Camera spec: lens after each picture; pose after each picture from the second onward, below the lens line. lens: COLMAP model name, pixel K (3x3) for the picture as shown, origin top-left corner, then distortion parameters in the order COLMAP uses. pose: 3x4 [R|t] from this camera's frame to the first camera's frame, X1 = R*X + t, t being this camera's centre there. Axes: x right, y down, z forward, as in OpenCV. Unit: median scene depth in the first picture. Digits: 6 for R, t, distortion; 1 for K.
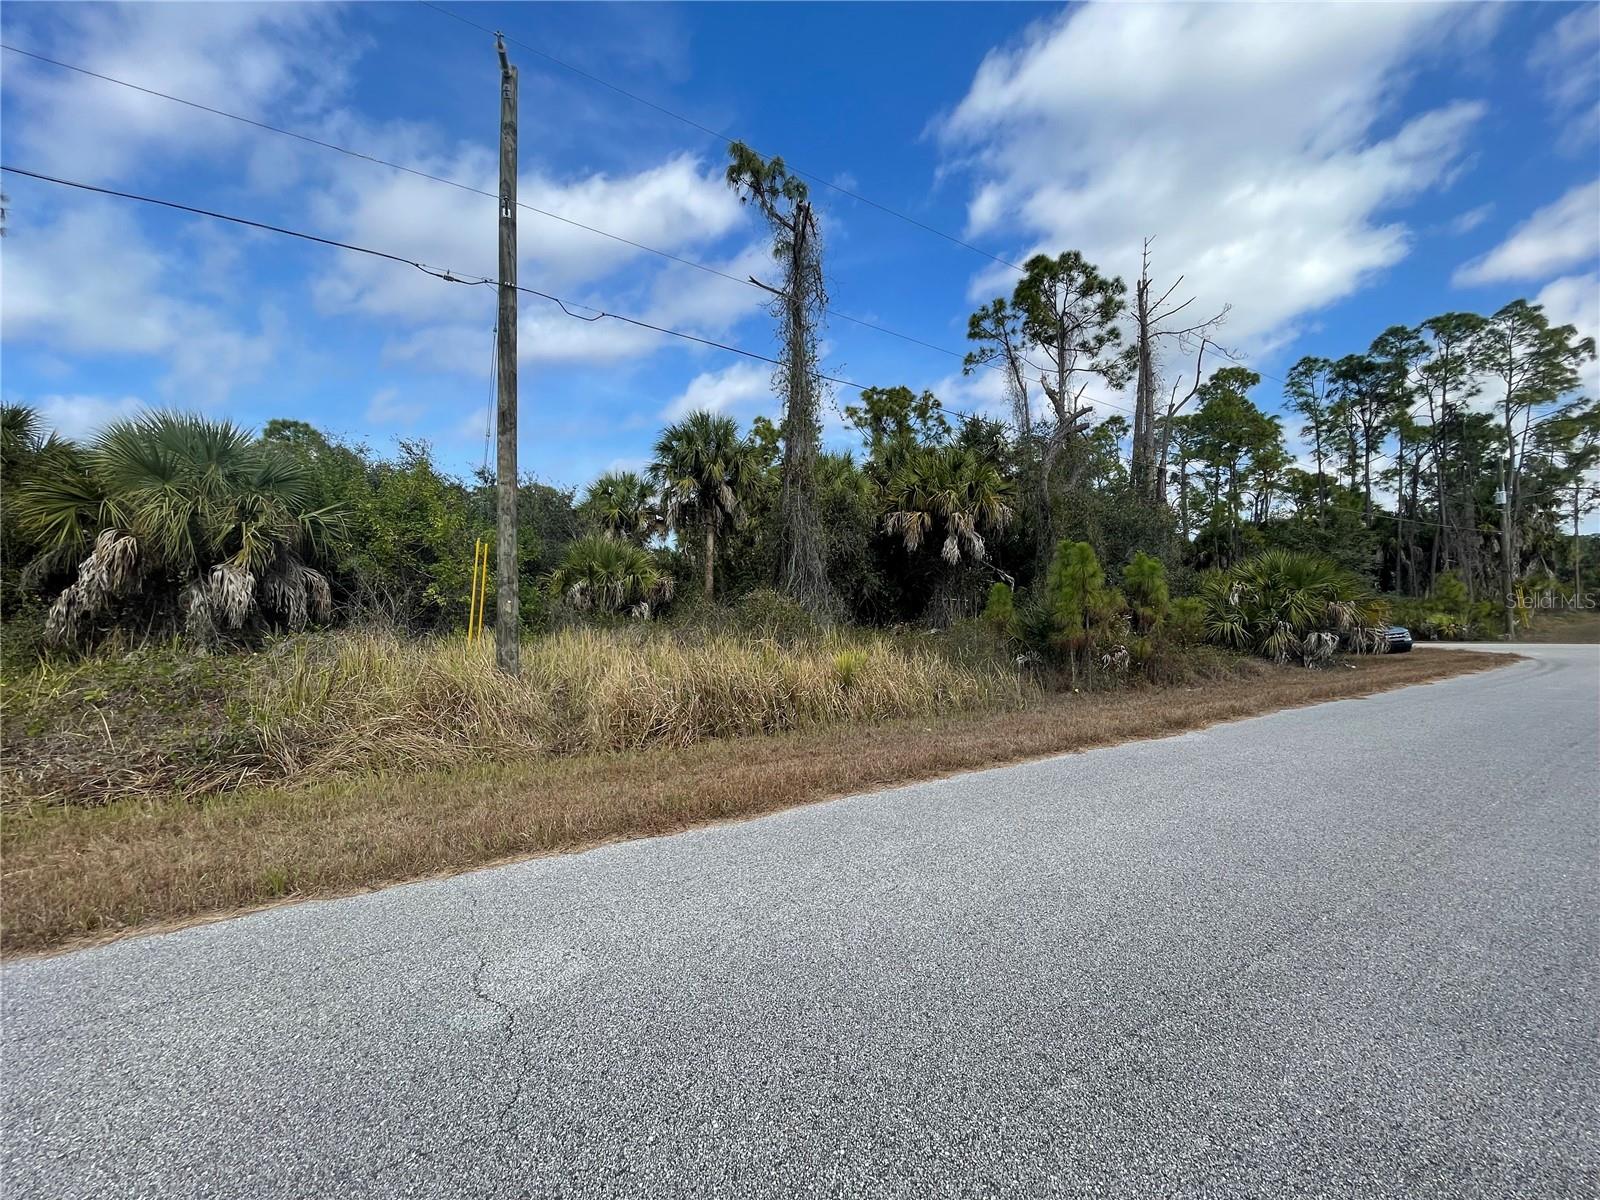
lens RADIAL K [[641.3, 0, 802.6], [0, 641.3, 601.3], [0, 0, 1]] dist [-0.001225, -0.001446]
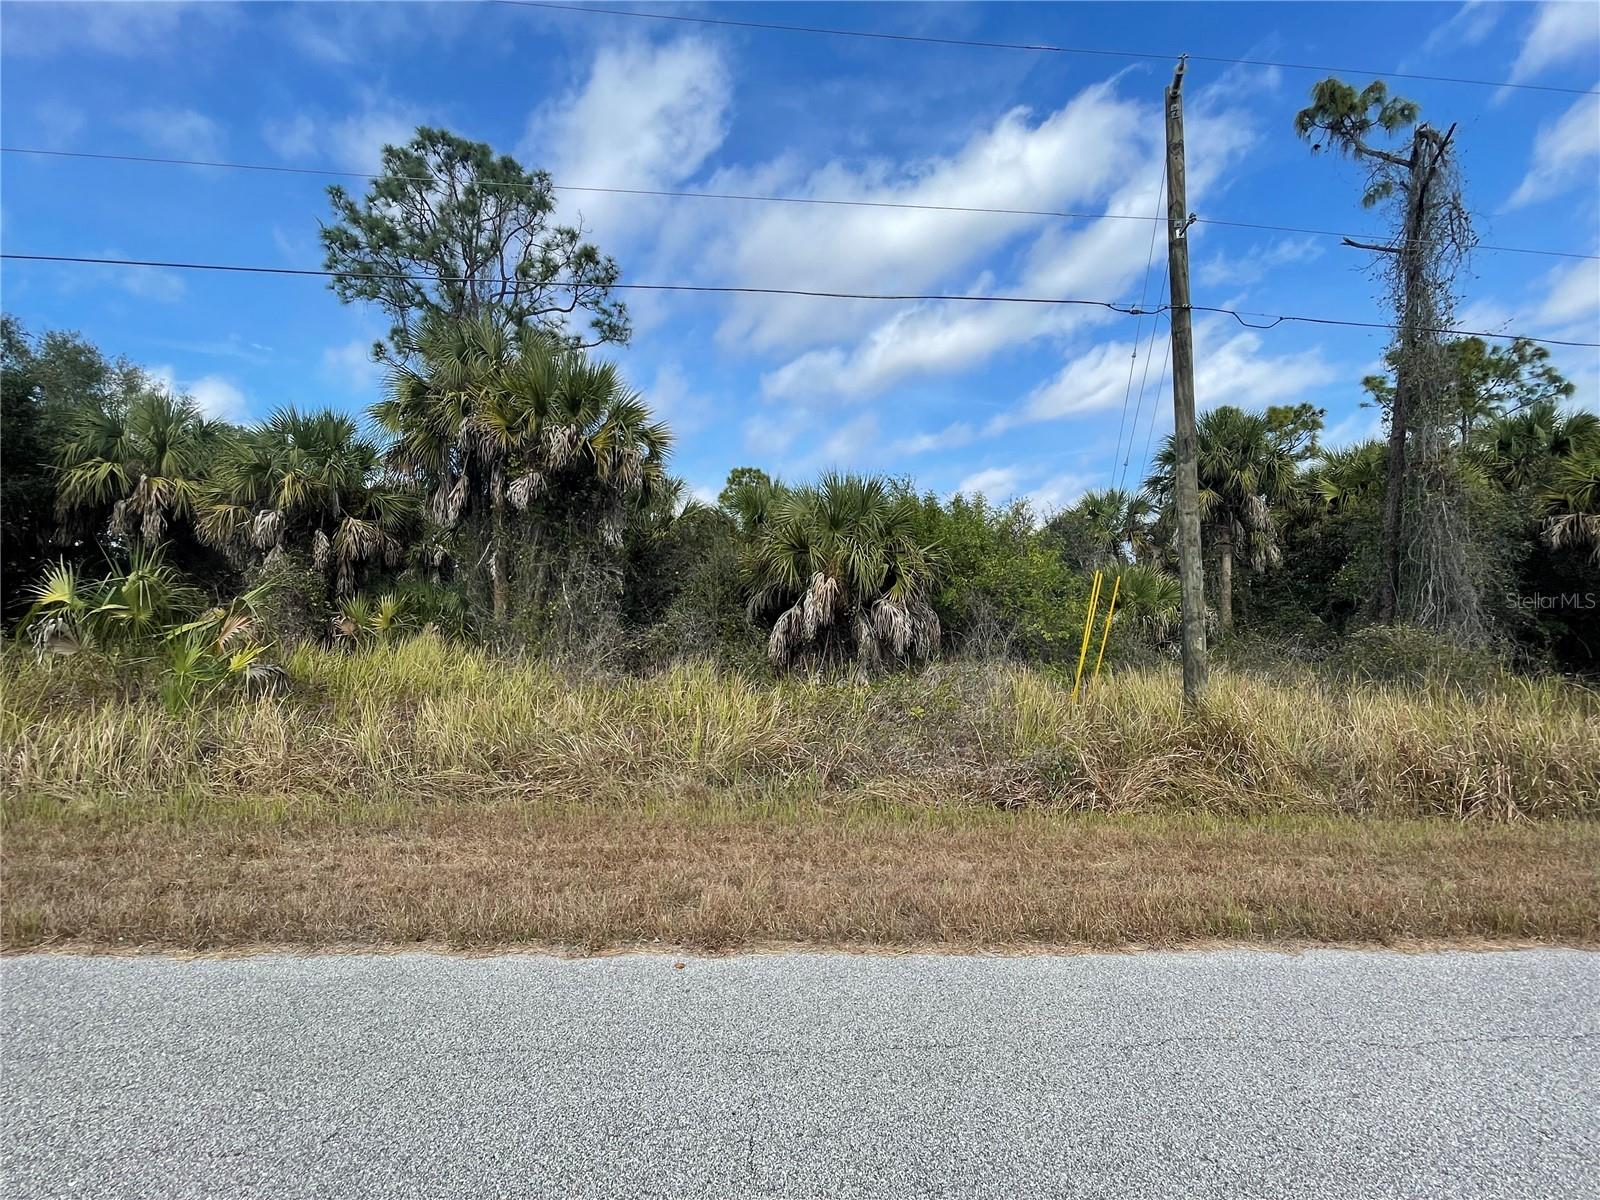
lens RADIAL K [[720.6, 0, 796.9], [0, 720.6, 601.3], [0, 0, 1]] dist [0.000213, -0.000869]
pose [[0.870252, -0.005829, -0.492573, -0.264026], [-0.015260, 0.999131, -0.038783, -0.002026], [0.492371, 0.041267, 0.869407, -0.124482]]
